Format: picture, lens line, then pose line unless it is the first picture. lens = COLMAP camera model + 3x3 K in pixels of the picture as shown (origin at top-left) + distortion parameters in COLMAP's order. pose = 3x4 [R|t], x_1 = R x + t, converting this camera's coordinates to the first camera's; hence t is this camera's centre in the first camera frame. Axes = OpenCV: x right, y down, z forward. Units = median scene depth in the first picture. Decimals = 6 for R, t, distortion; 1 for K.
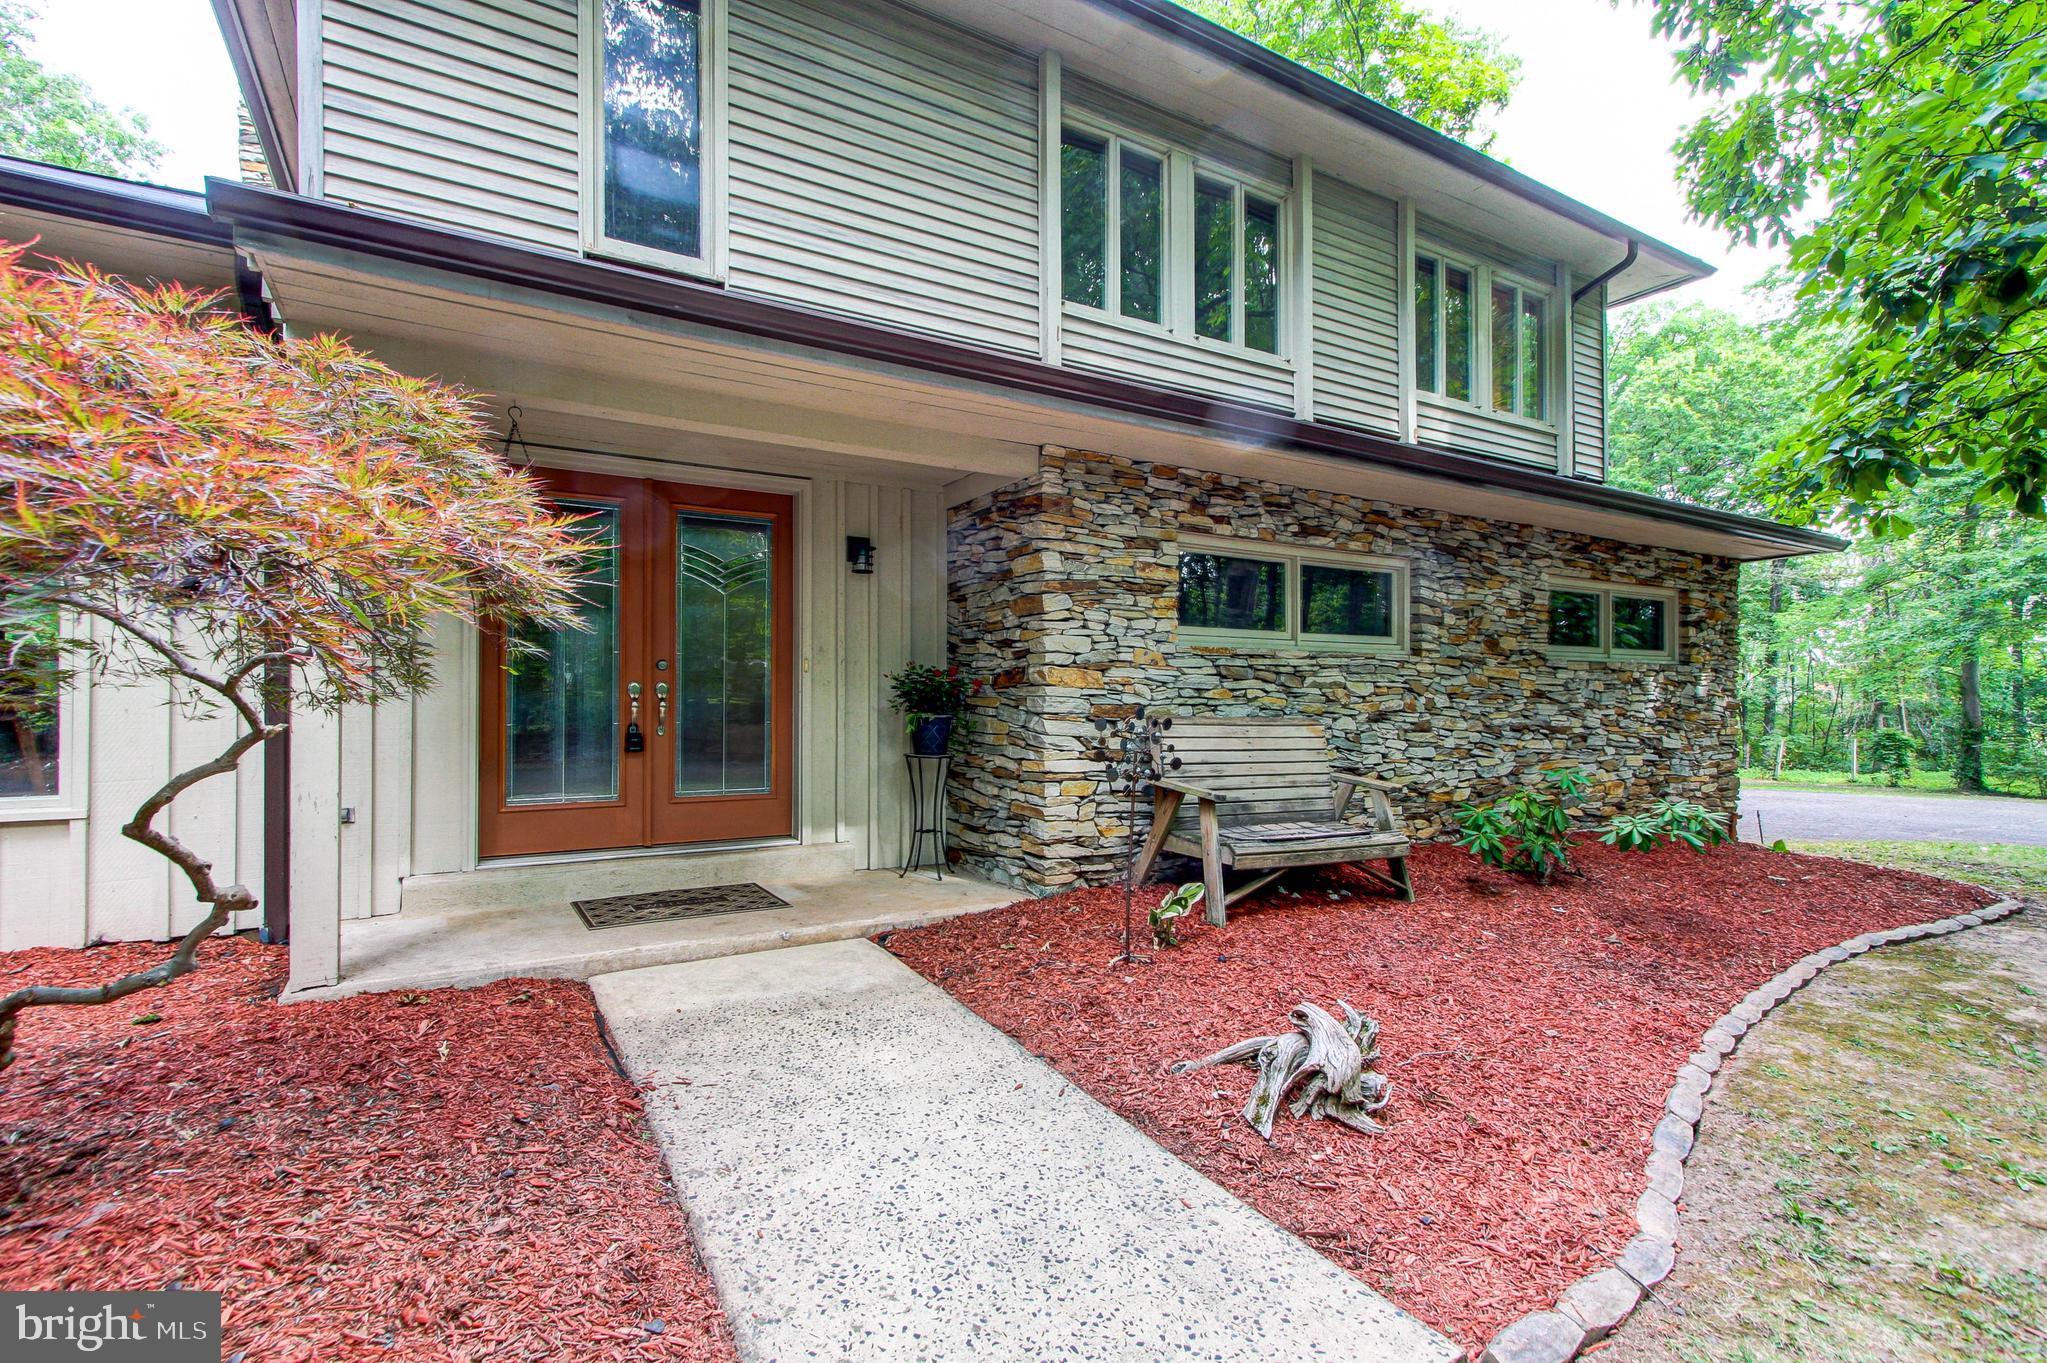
lens RADIAL K [[959.9, 0, 1020.7], [0, 959.9, 692.2], [0, 0, 1]] dist [0.001158, 0.003322]
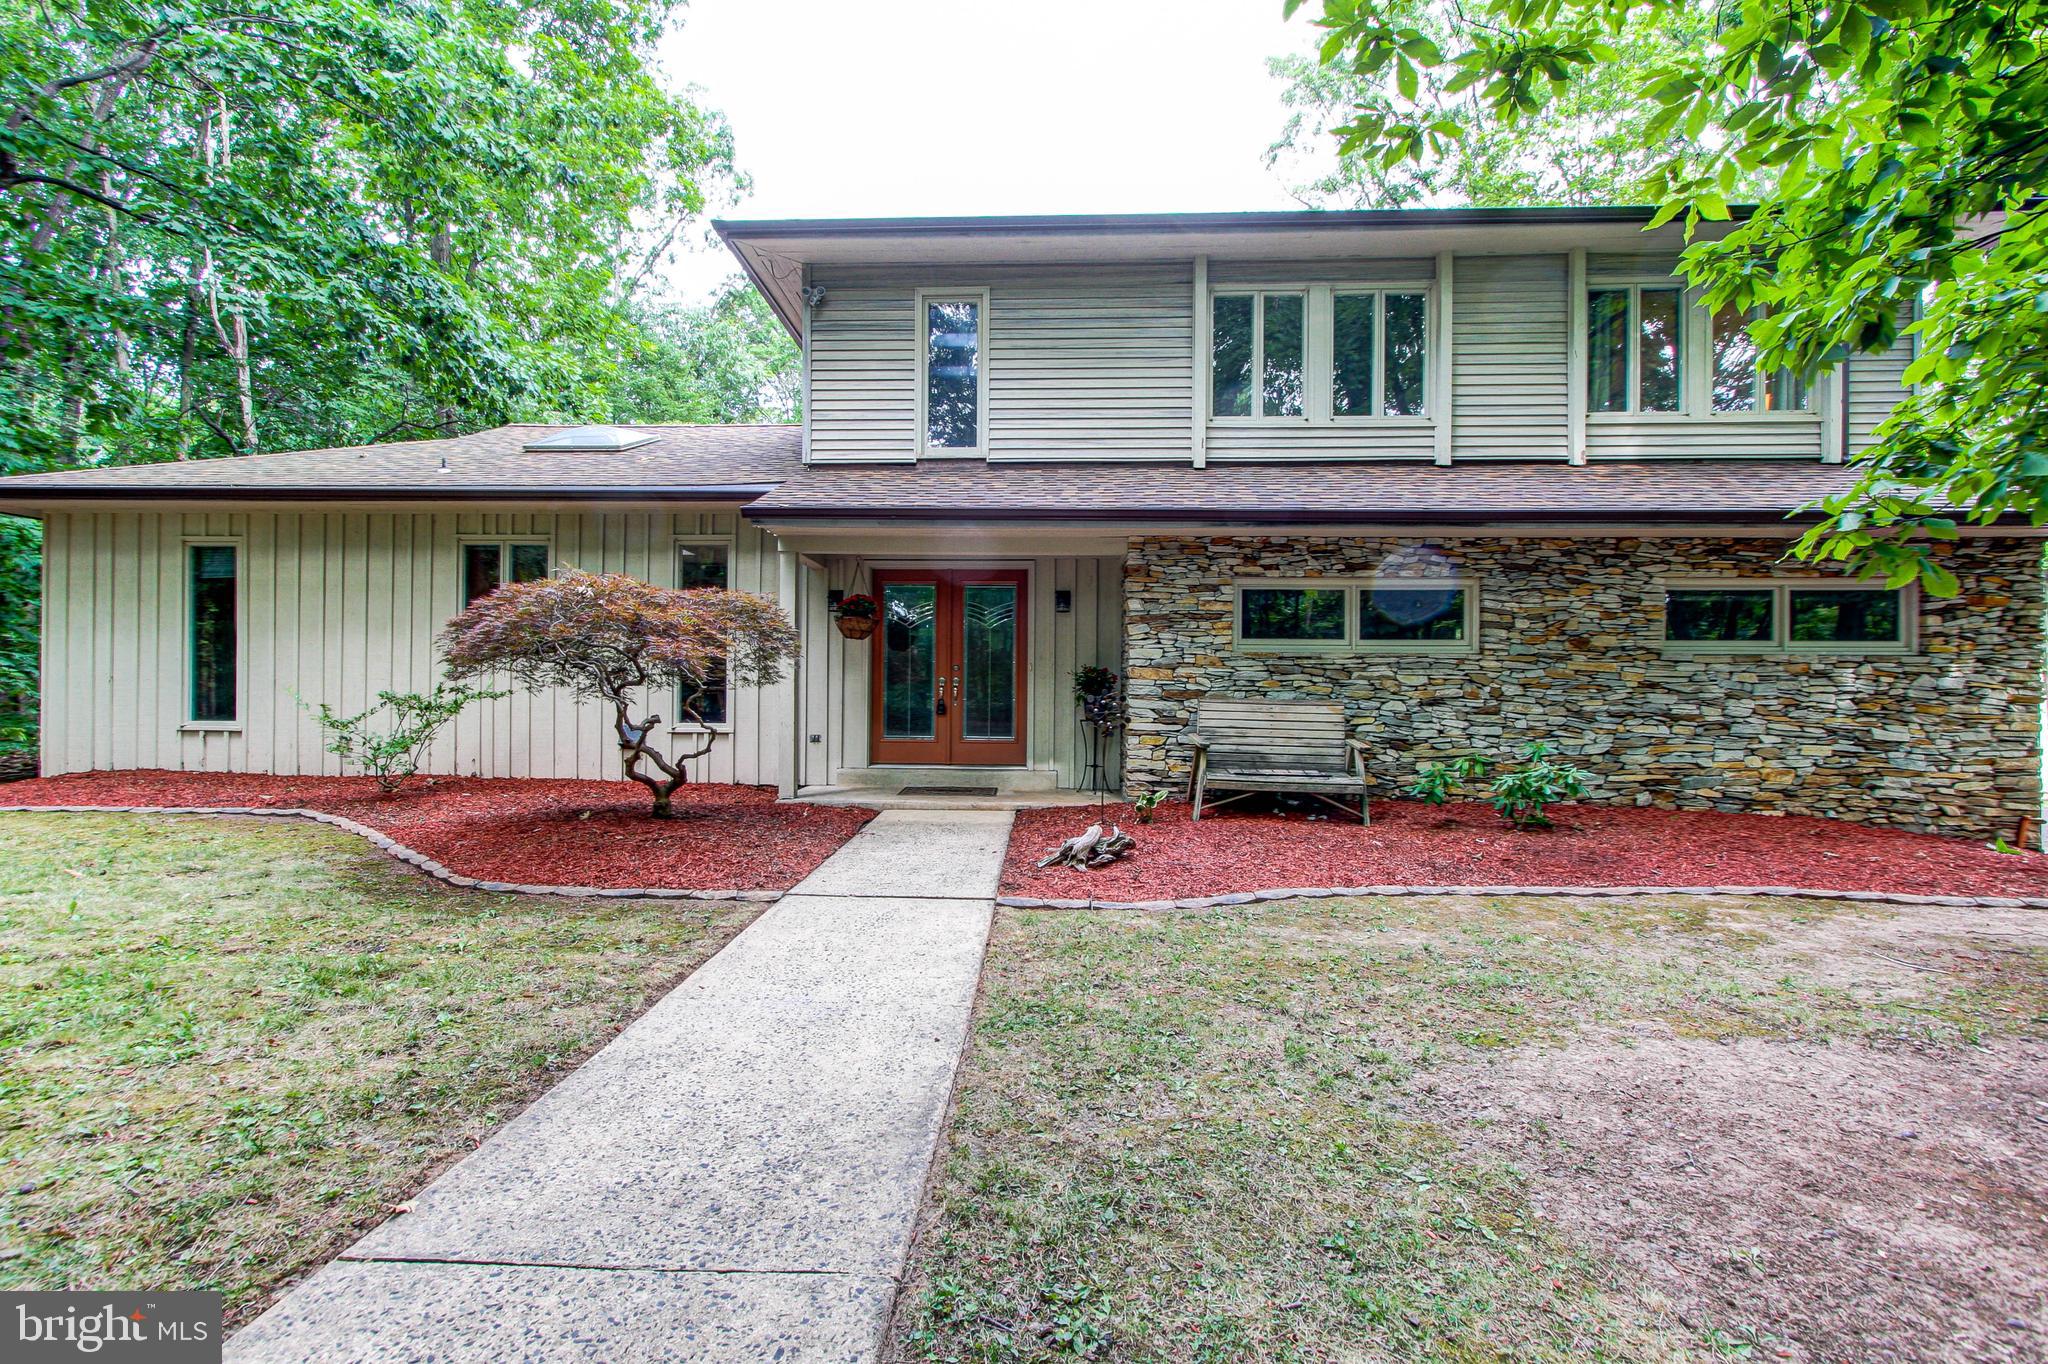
lens RADIAL K [[973.5, 0, 993.1], [0, 973.5, 684.9], [0, 0, 1]] dist [-0.000661, 0.000744]
pose [[0.829146, -0.000061, -0.559032, 0.651368], [-0.002035, 0.999993, -0.003127, 0.008611], [0.559028, 0.003731, 0.829140, -0.463236]]
